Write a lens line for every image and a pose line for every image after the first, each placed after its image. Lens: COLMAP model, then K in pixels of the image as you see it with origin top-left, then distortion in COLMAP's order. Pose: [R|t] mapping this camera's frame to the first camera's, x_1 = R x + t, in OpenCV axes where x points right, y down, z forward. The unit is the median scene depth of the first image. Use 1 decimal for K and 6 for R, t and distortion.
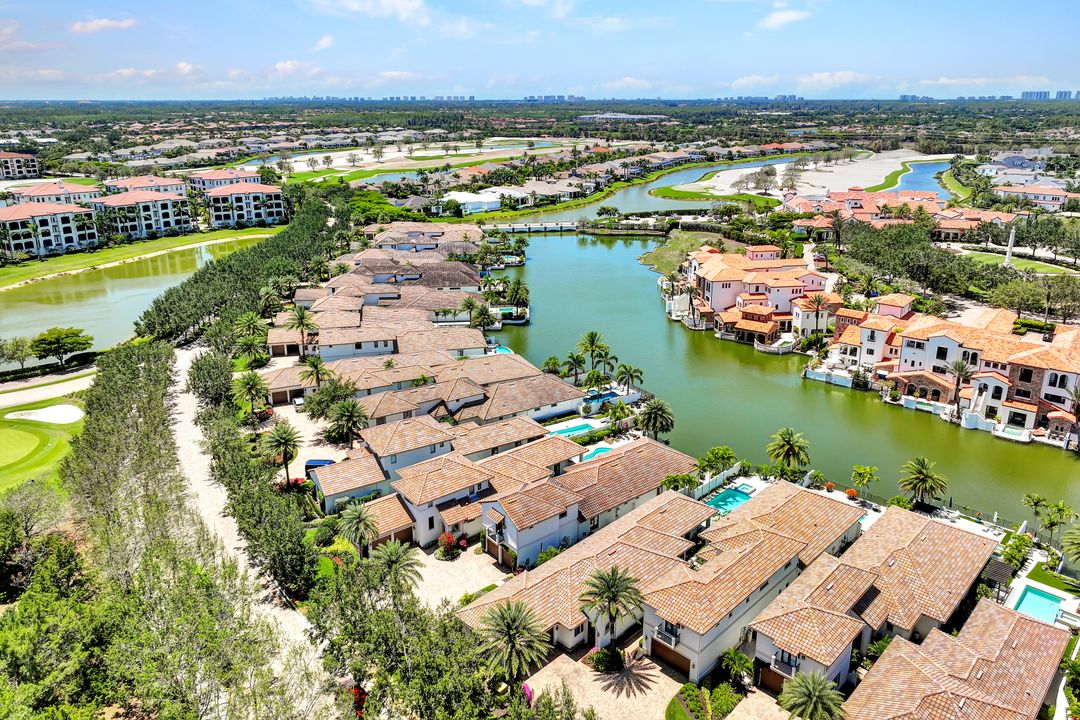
lens RADIAL K [[747.2, 0, 532.5], [0, 747.2, 357.4], [0, 0, 1]] dist [0.008688, 0.003094]
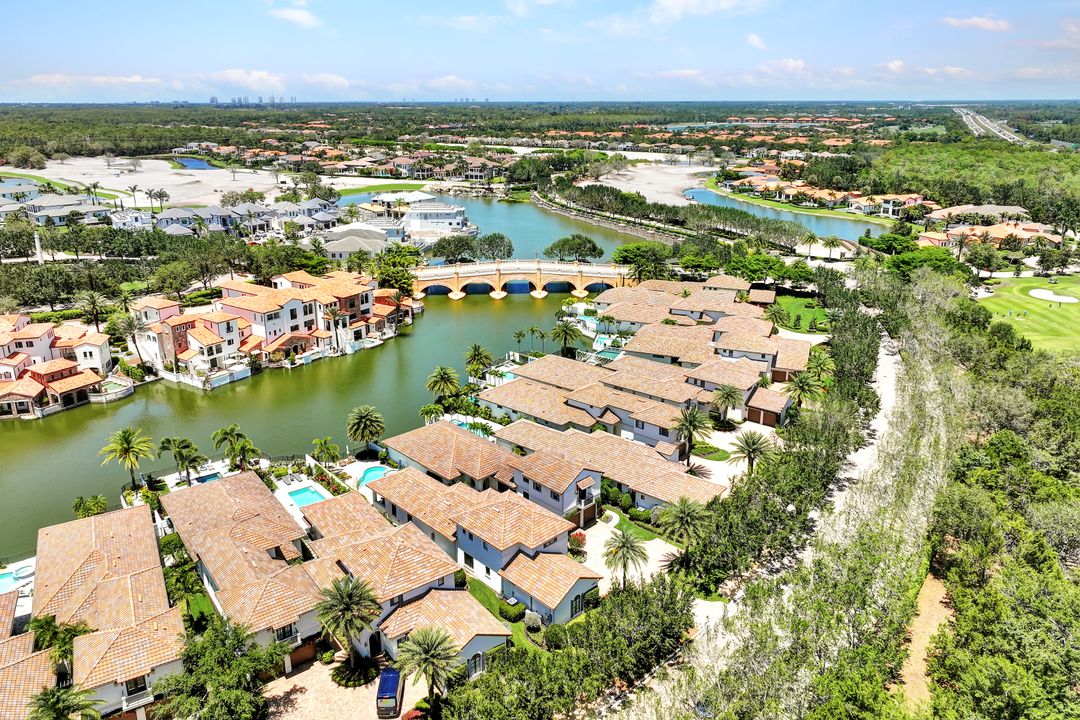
lens RADIAL K [[747.2, 0, 539.5], [0, 747.2, 363.1], [0, 0, 1]] dist [0.008688, 0.003094]
pose [[-0.096223, -0.330085, 0.939034, -0.600557], [0.332111, 0.878701, 0.342909, -0.201470], [-0.938320, 0.344859, 0.025073, 0.579159]]
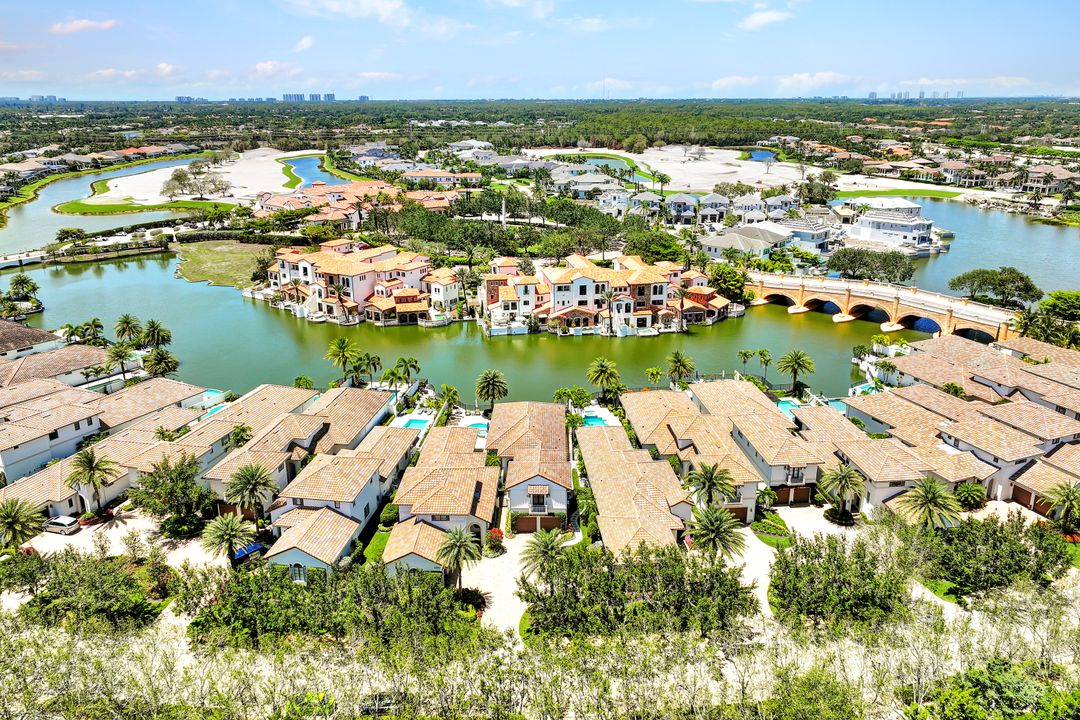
lens RADIAL K [[747.2, 0, 538.2], [0, 747.2, 359.9], [0, 0, 1]] dist [0.008688, 0.003094]
pose [[0.646036, -0.253753, 0.719893, -0.456186], [0.253014, 0.960995, 0.111682, -0.050652], [-0.720154, 0.109992, 0.685041, 0.148892]]
